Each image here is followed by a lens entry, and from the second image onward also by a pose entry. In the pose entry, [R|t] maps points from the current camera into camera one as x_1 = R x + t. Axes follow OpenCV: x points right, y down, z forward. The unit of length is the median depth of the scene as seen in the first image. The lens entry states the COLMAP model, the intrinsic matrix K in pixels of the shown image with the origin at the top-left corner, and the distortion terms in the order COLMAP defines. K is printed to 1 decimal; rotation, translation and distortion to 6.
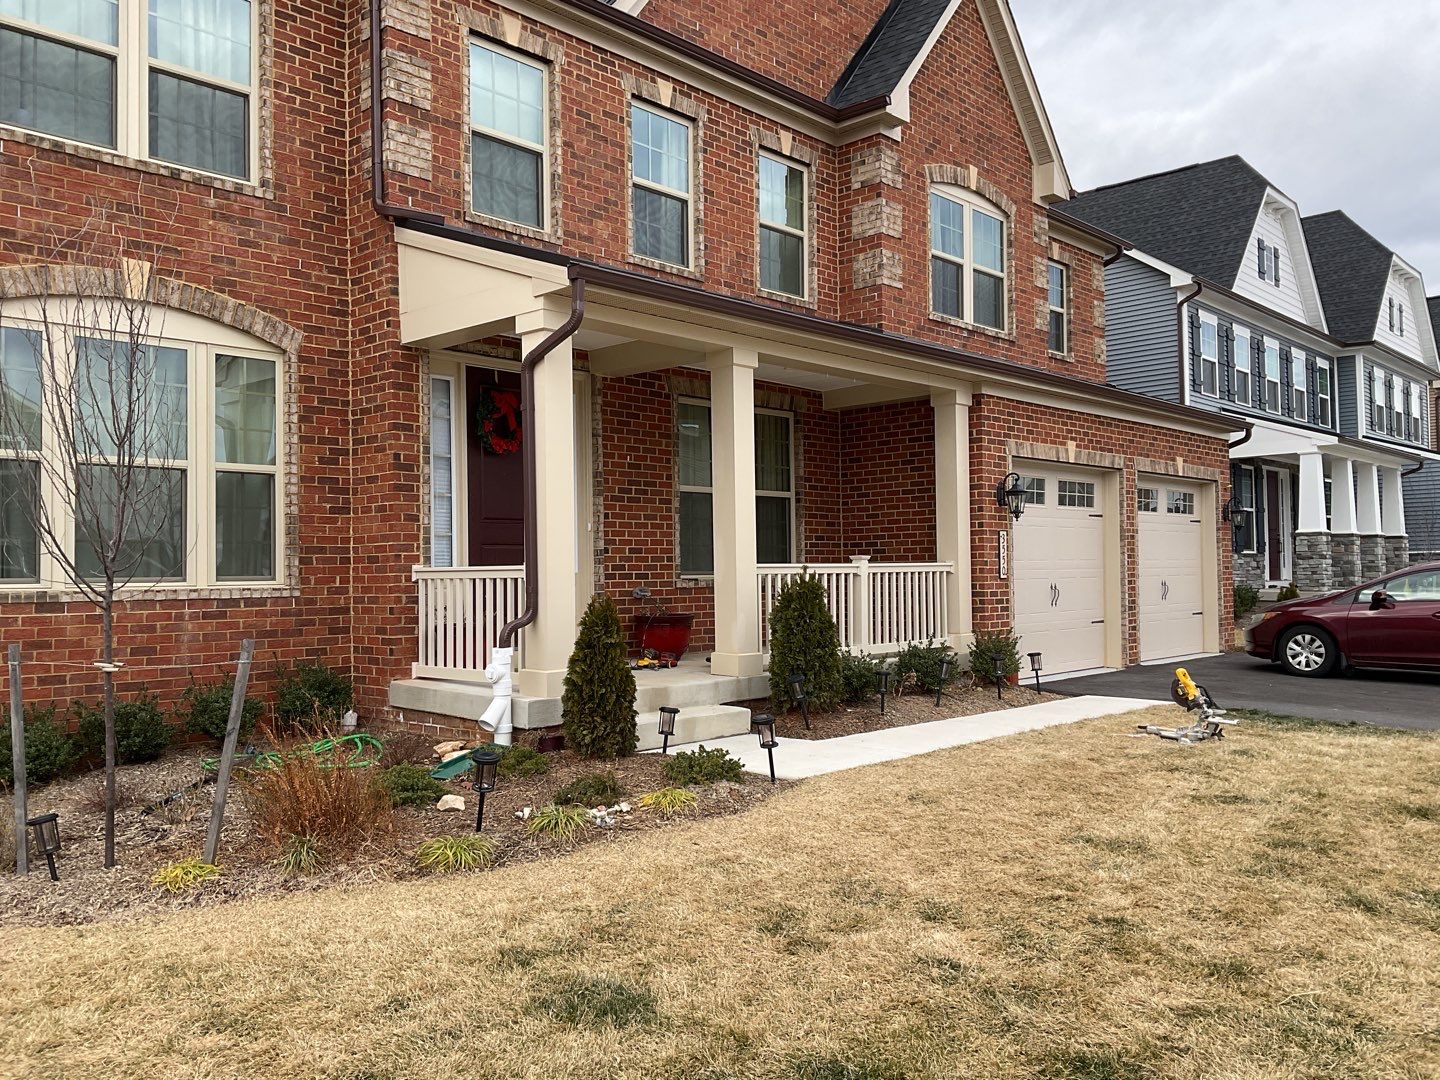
lens RADIAL K [[1181.0, 0, 720.0], [0, 1181.0, 540.0], [0, 0, 1]] dist [0.108174, -0.208427]
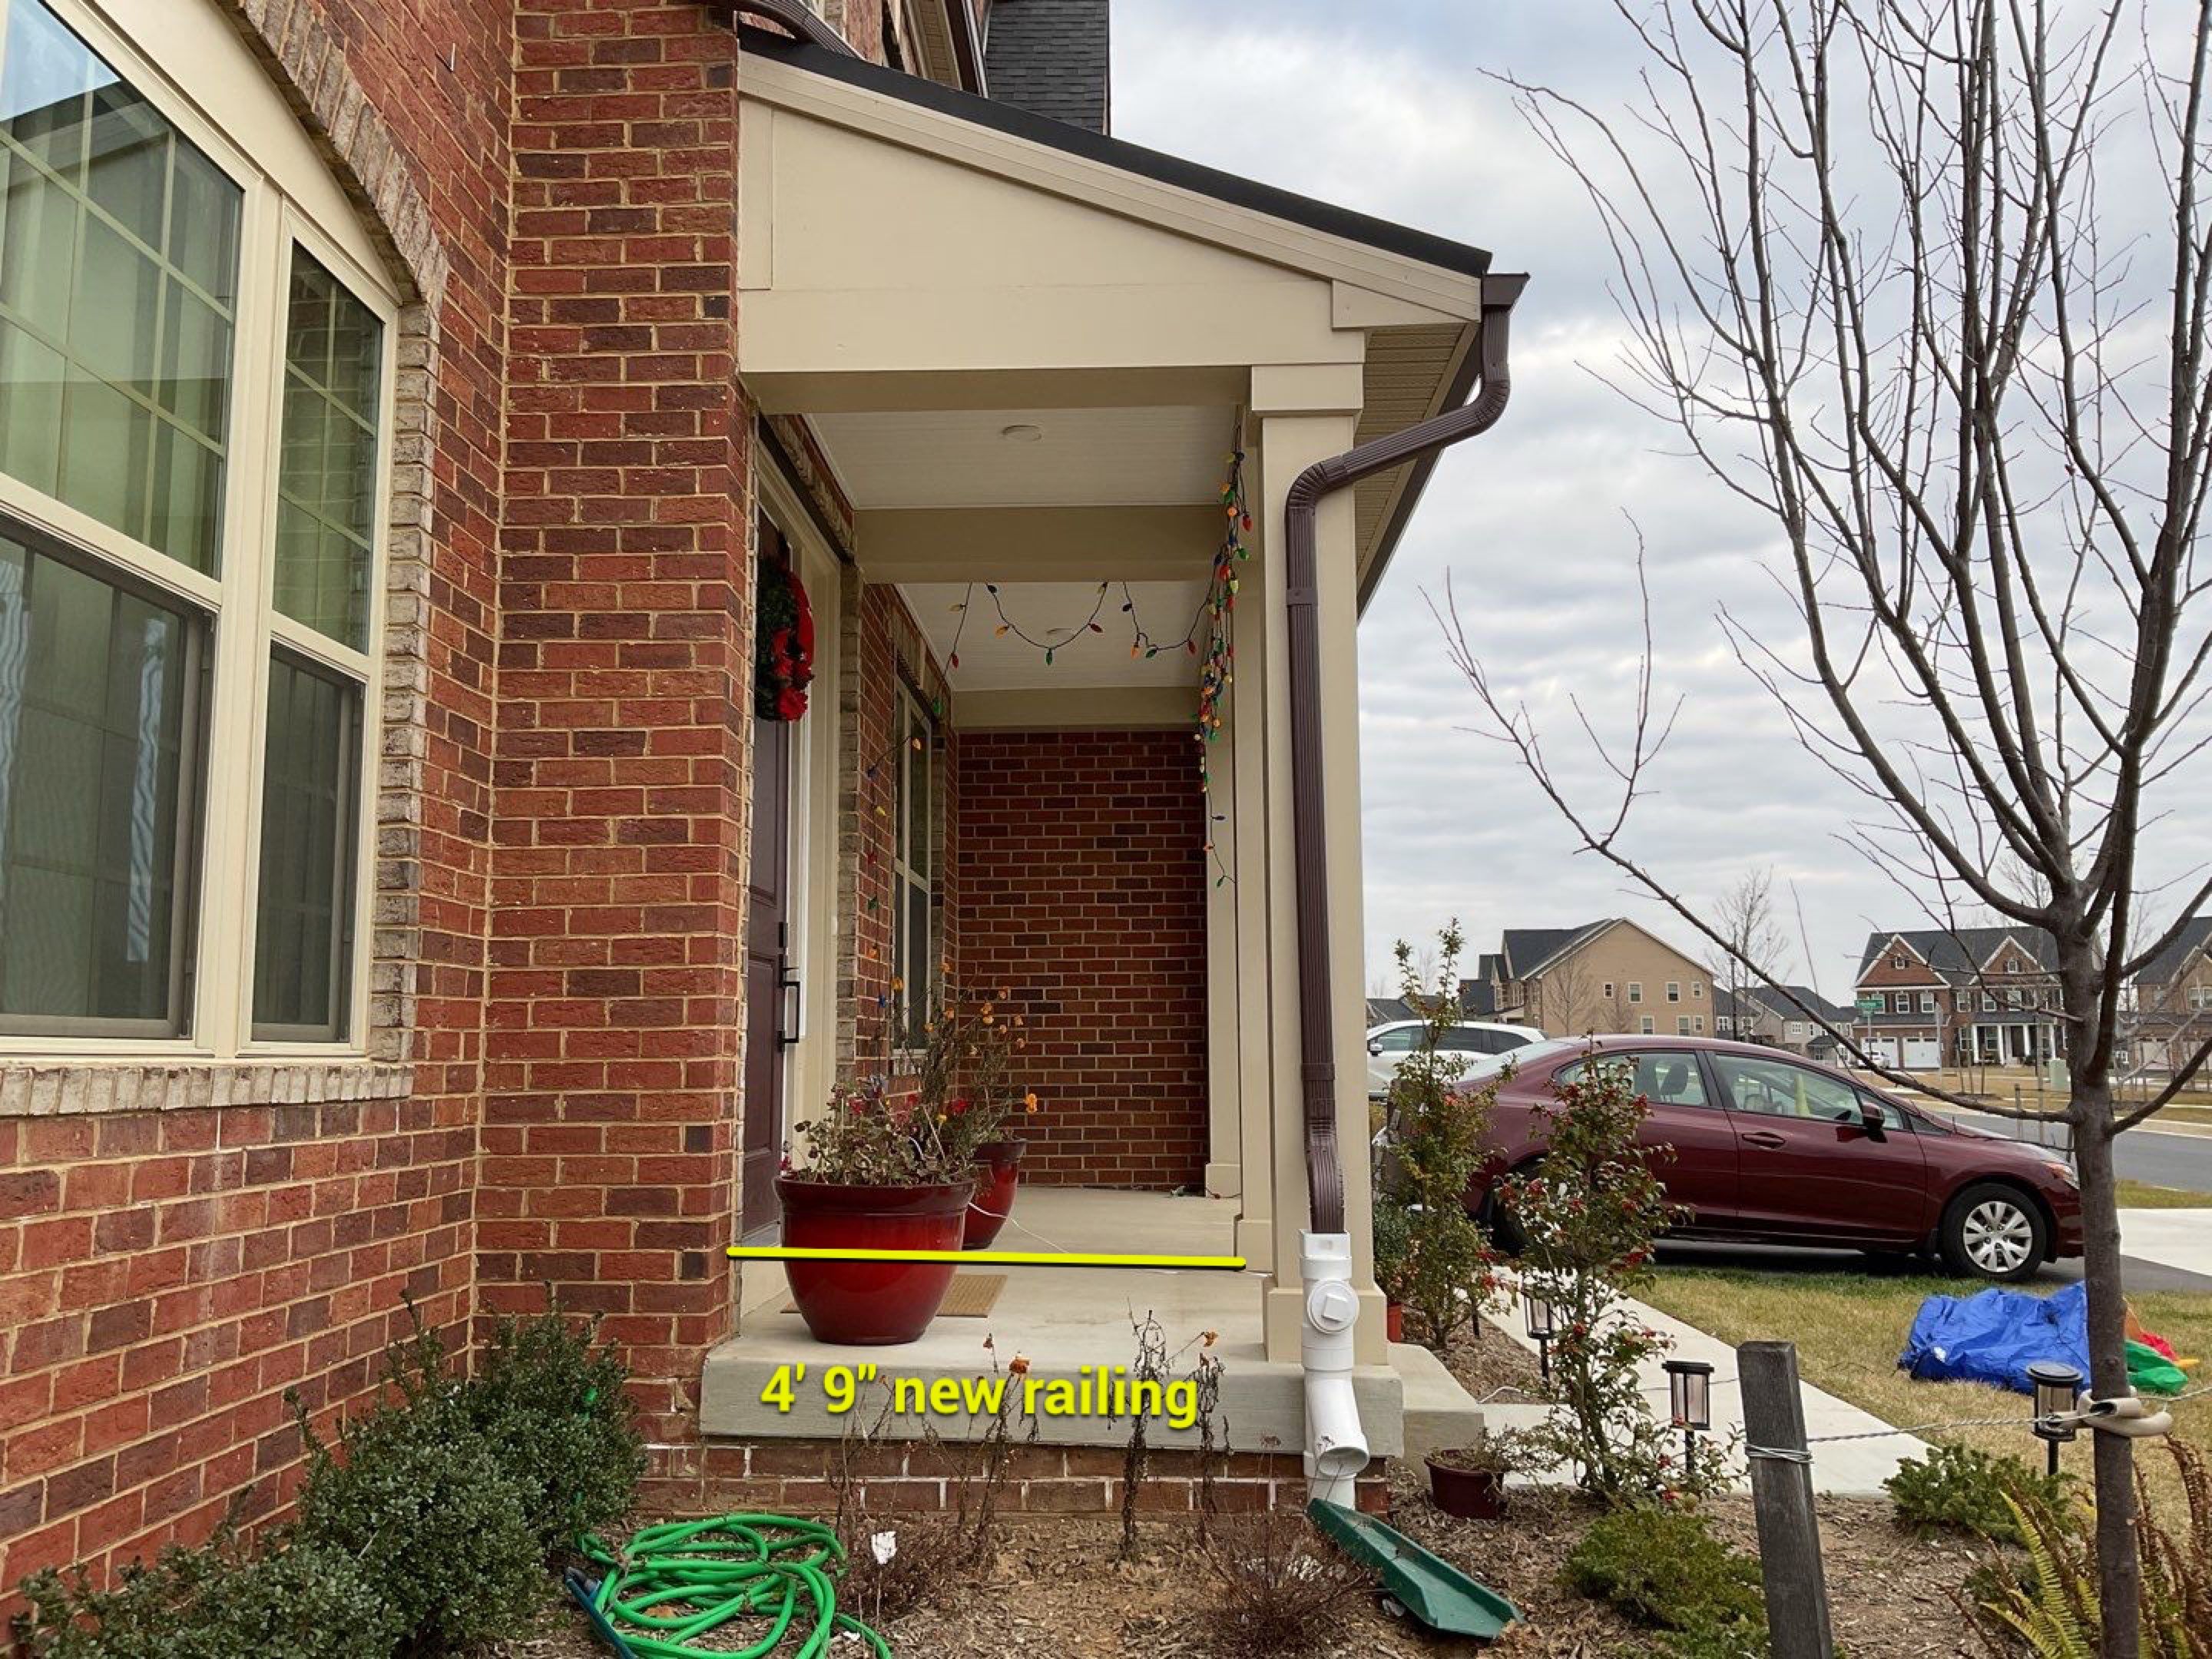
lens RADIAL K [[1814.2, 0, 1106.0], [0, 1814.2, 829.5], [0, 0, 1]] dist [0.108174, -0.208427]
pose [[0.754180, 0.091537, 0.650256, -0.521128], [-0.025270, 0.993549, -0.110554, 0.026799], [-0.656181, 0.066946, 0.751628, 0.525783]]
